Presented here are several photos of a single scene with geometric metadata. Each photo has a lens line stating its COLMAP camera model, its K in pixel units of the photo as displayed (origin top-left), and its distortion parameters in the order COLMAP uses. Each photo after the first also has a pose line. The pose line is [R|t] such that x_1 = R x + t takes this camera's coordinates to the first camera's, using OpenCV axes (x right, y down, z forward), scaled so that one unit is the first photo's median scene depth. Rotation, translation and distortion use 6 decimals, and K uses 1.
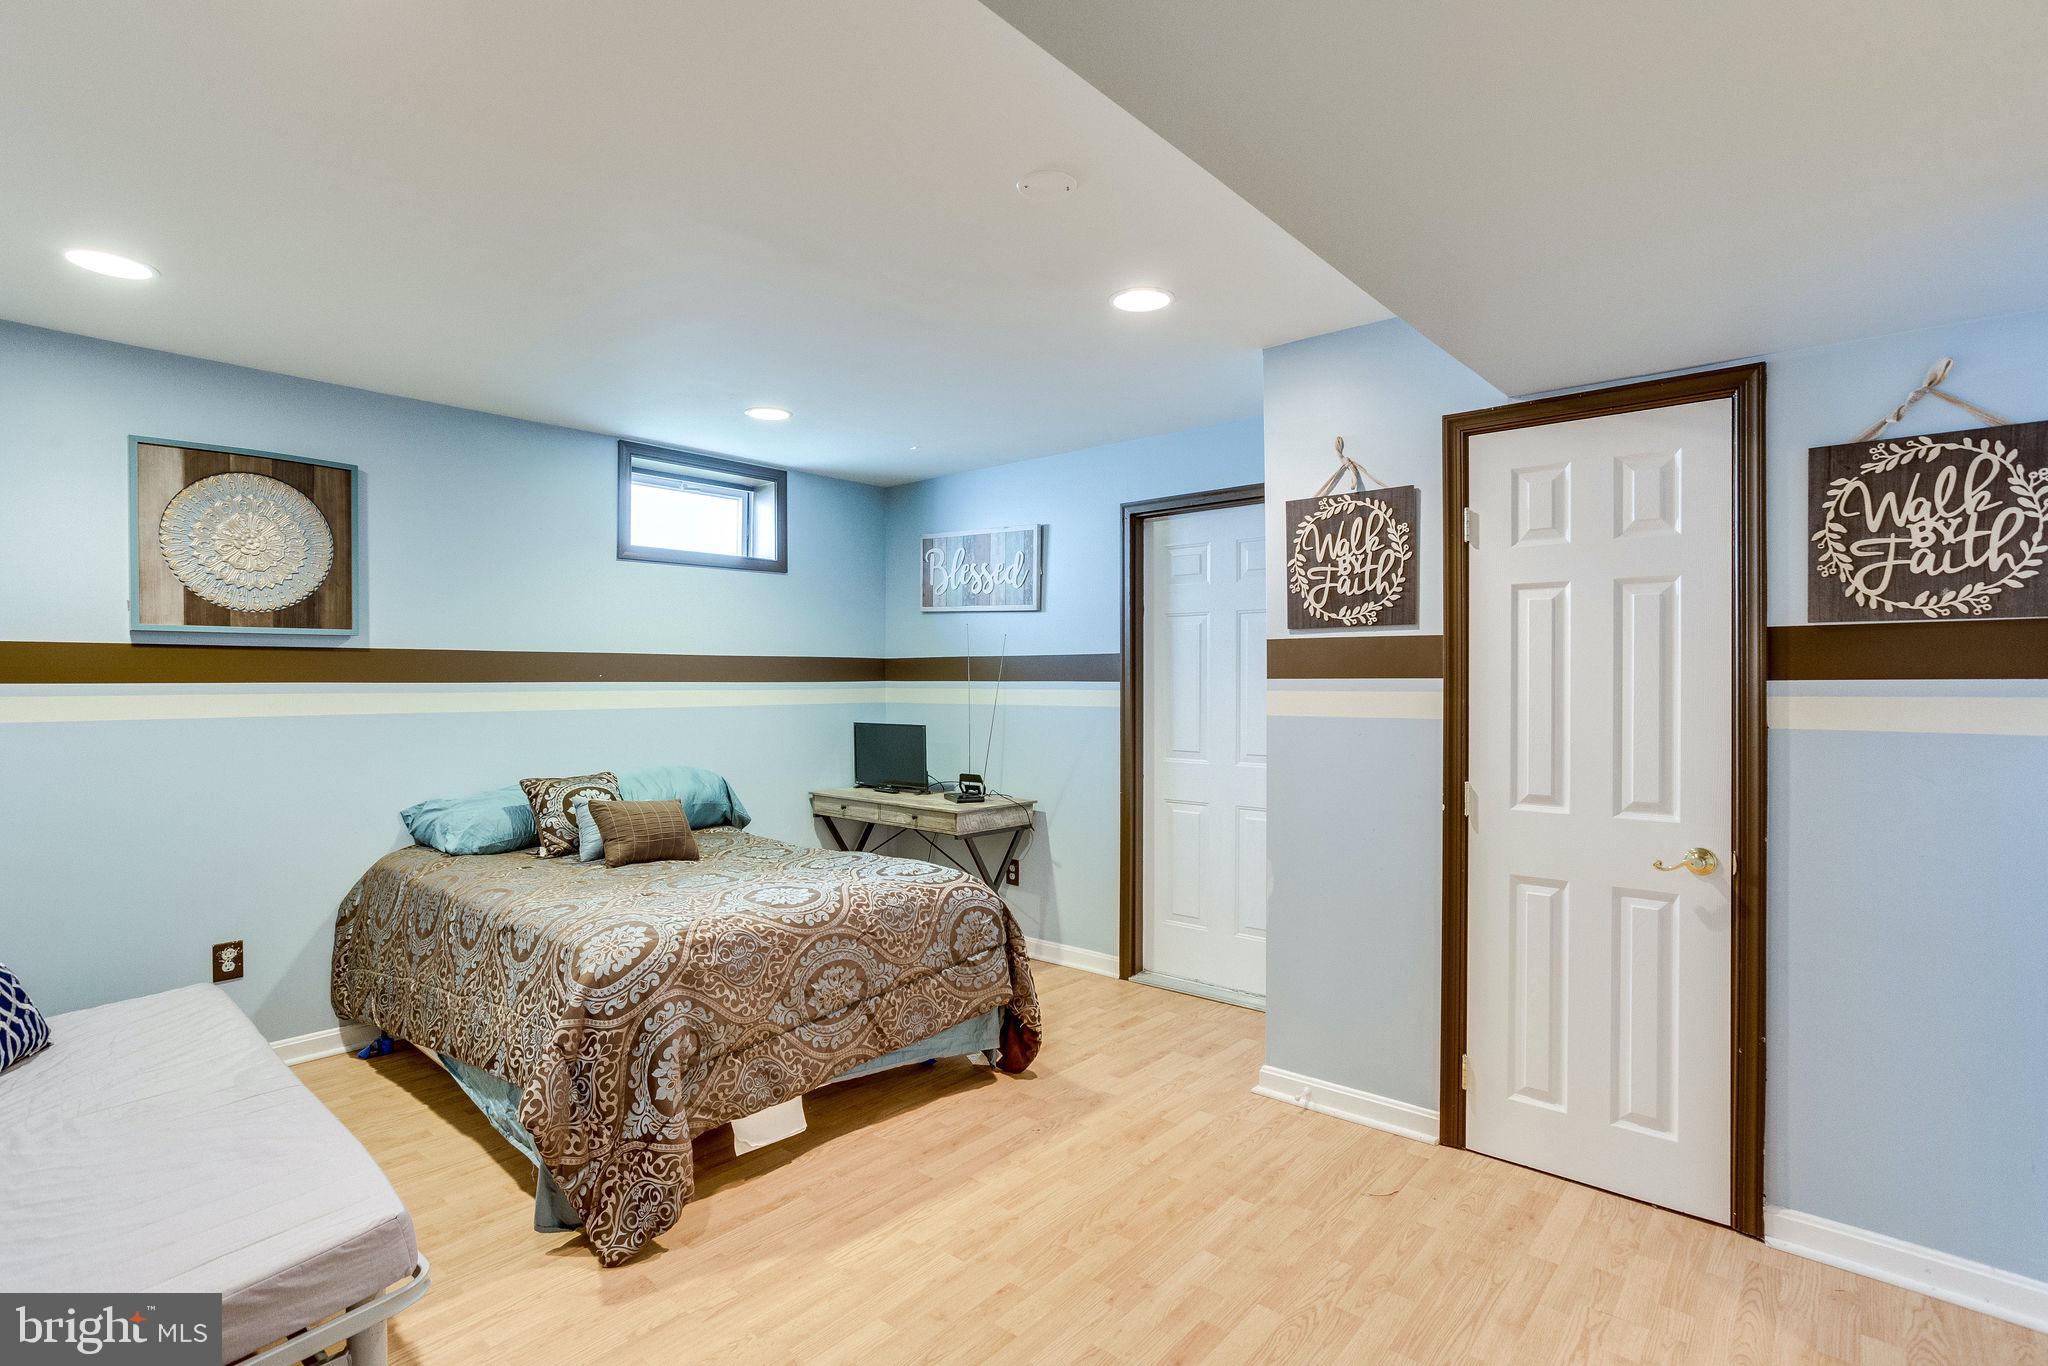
lens RADIAL K [[986.6, 0, 1021.4], [0, 986.6, 687.5], [0, 0, 1]] dist [-0.040776, 0.025731]
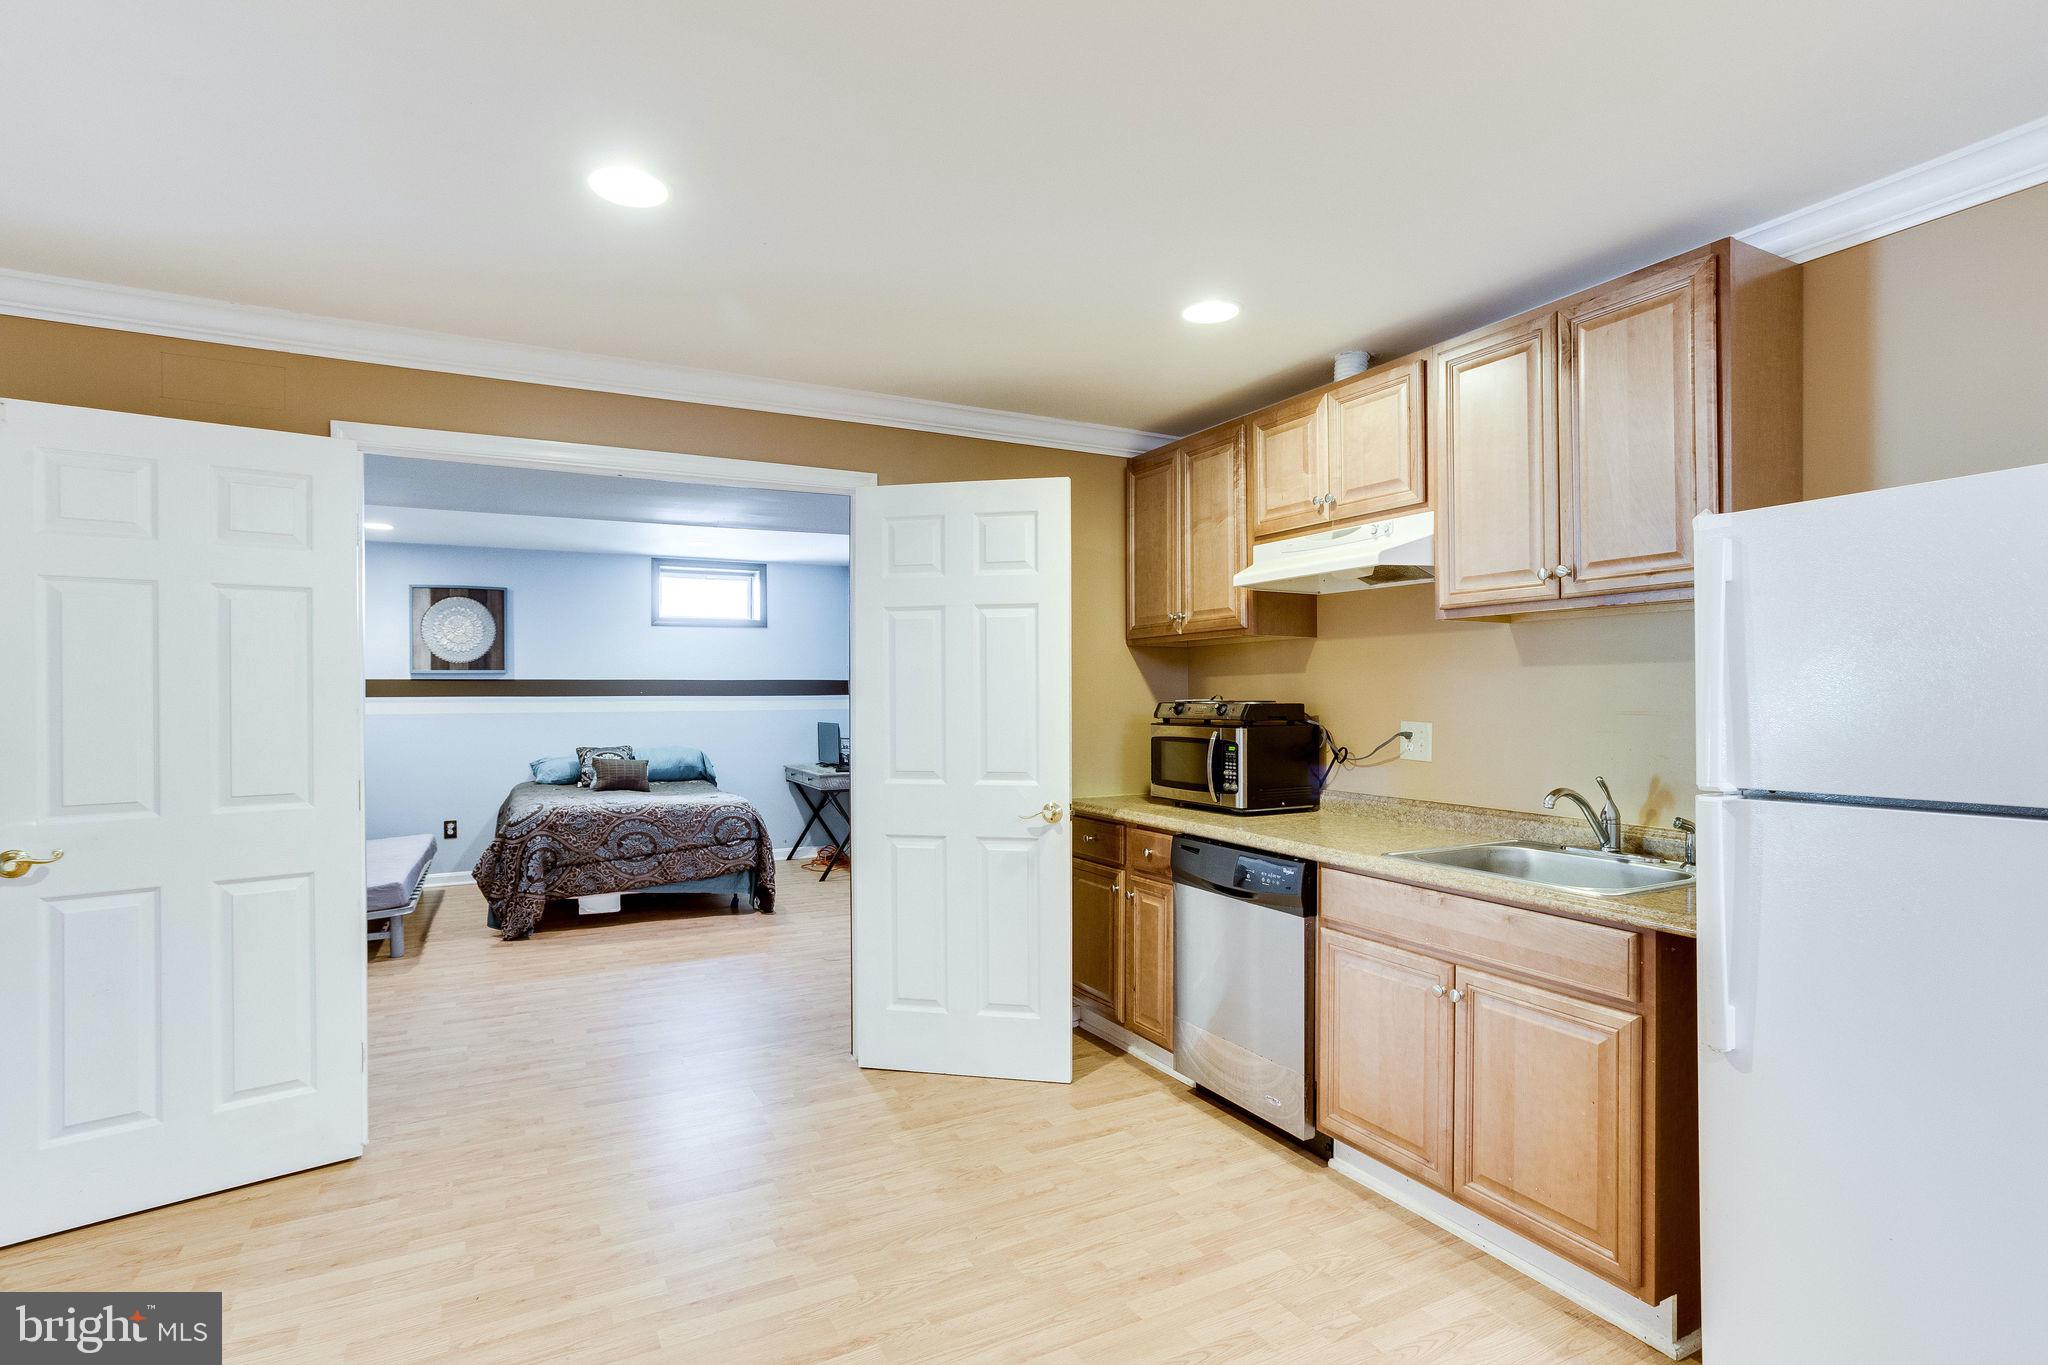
lens RADIAL K [[990.1, 0, 1025.7], [0, 990.1, 705.0], [0, 0, 1]] dist [-0.063504, 0.025438]
pose [[0.935436, -0.001071, -0.353494, 1.111500], [0.002517, 0.999990, 0.003630, 0.007742], [0.353486, -0.004285, 0.935430, -0.535015]]
